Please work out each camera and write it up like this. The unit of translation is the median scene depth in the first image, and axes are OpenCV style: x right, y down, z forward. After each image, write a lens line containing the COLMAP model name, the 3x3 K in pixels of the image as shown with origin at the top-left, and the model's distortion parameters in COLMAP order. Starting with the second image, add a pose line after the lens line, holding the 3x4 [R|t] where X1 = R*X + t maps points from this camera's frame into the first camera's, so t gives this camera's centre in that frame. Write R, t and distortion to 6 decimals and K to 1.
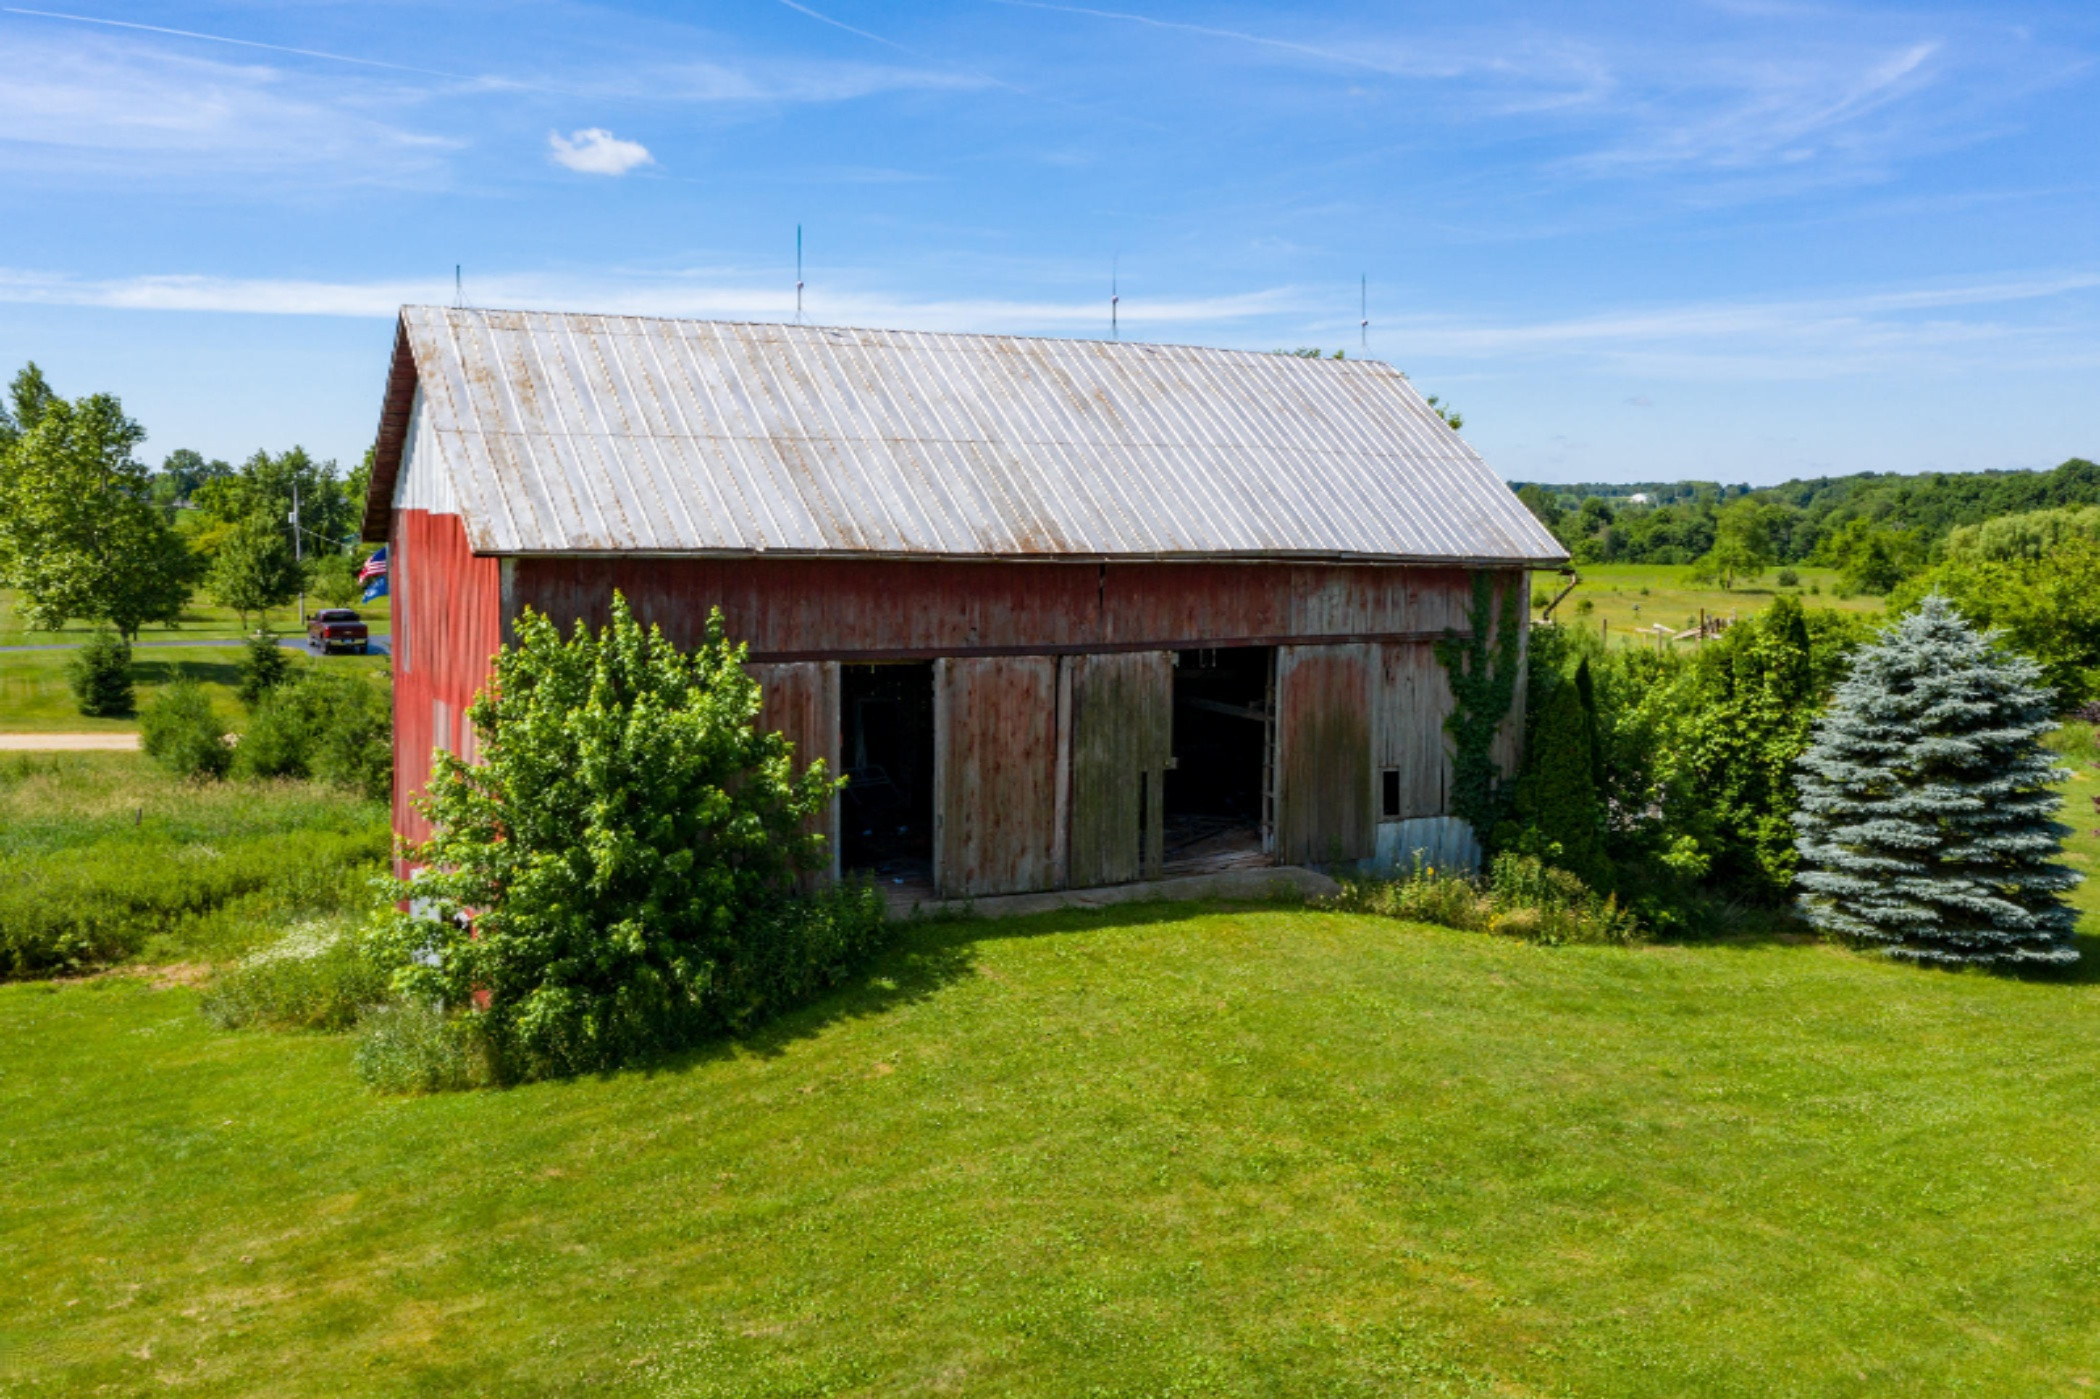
lens RADIAL K [[1847.5, 0, 1062.5], [0, 1847.5, 705.7], [0, 0, 1]] dist [0.010133, 0.015895]
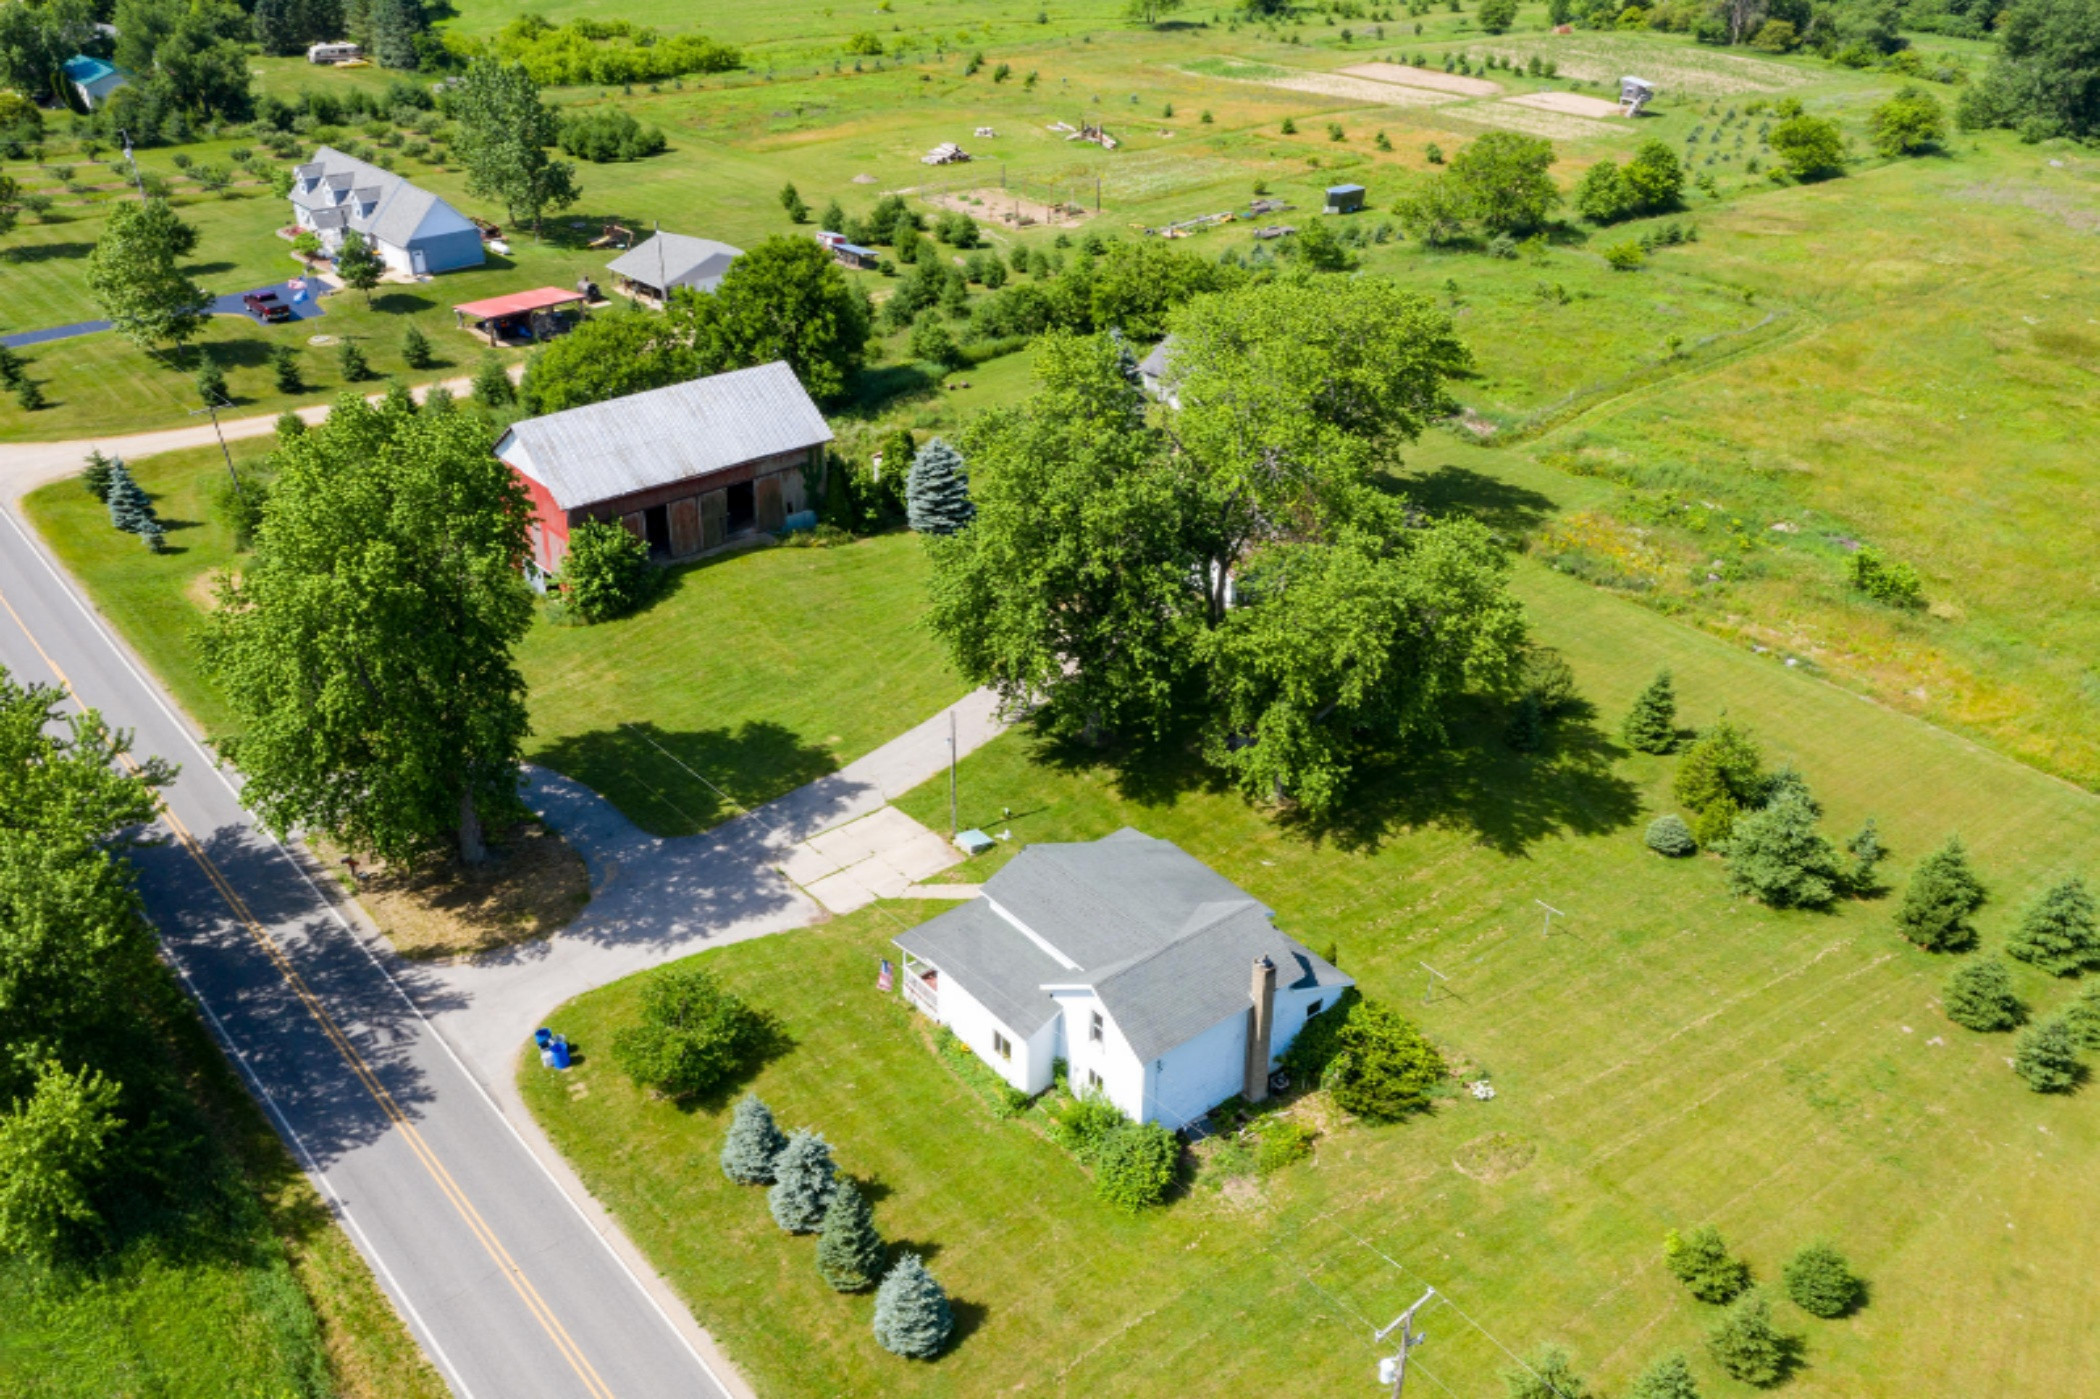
lens RADIAL K [[1847.5, 0, 1028.4], [0, 1847.5, 685.0], [0, 0, 1]] dist [0.010133, 0.015895]
pose [[0.980467, -0.111329, 0.162140, 0.007266], [0.038125, 0.916322, 0.398624, -1.103998], [-0.192951, -0.384656, 0.902668, -2.616746]]
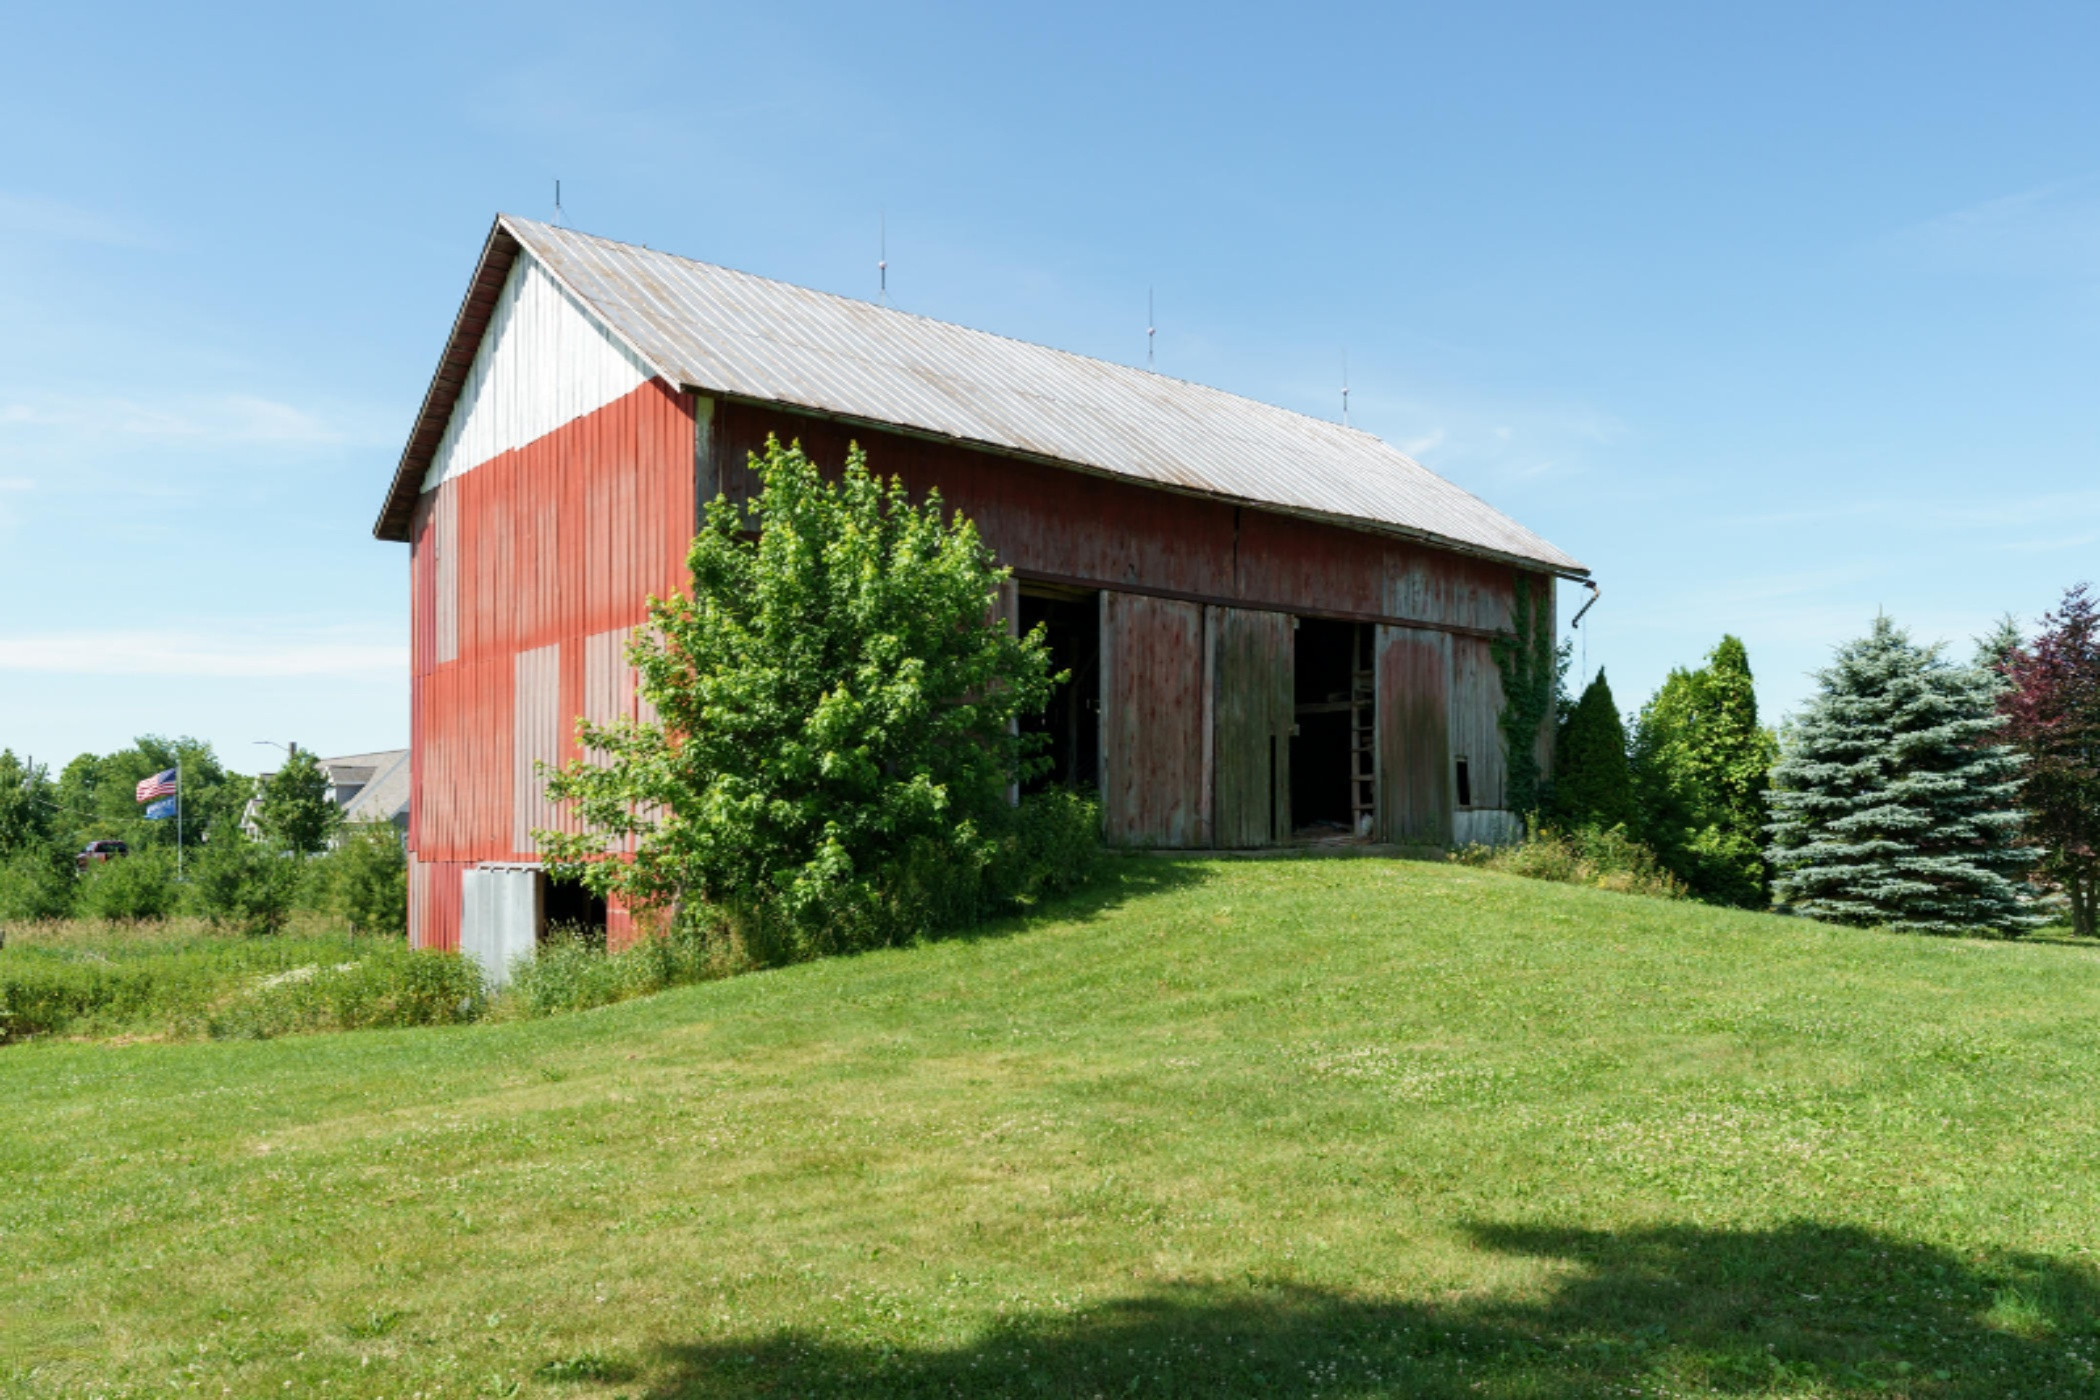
lens RADIAL K [[1577.7, 0, 1015.7], [0, 1577.7, 855.8], [0, 0, 1]] dist [0.004151, -0.006356]
pose [[0.978596, -0.013938, 0.205320, -0.249234], [0.035833, 0.994004, -0.103309, 0.171676], [-0.202649, 0.108455, 0.973227, 0.205029]]
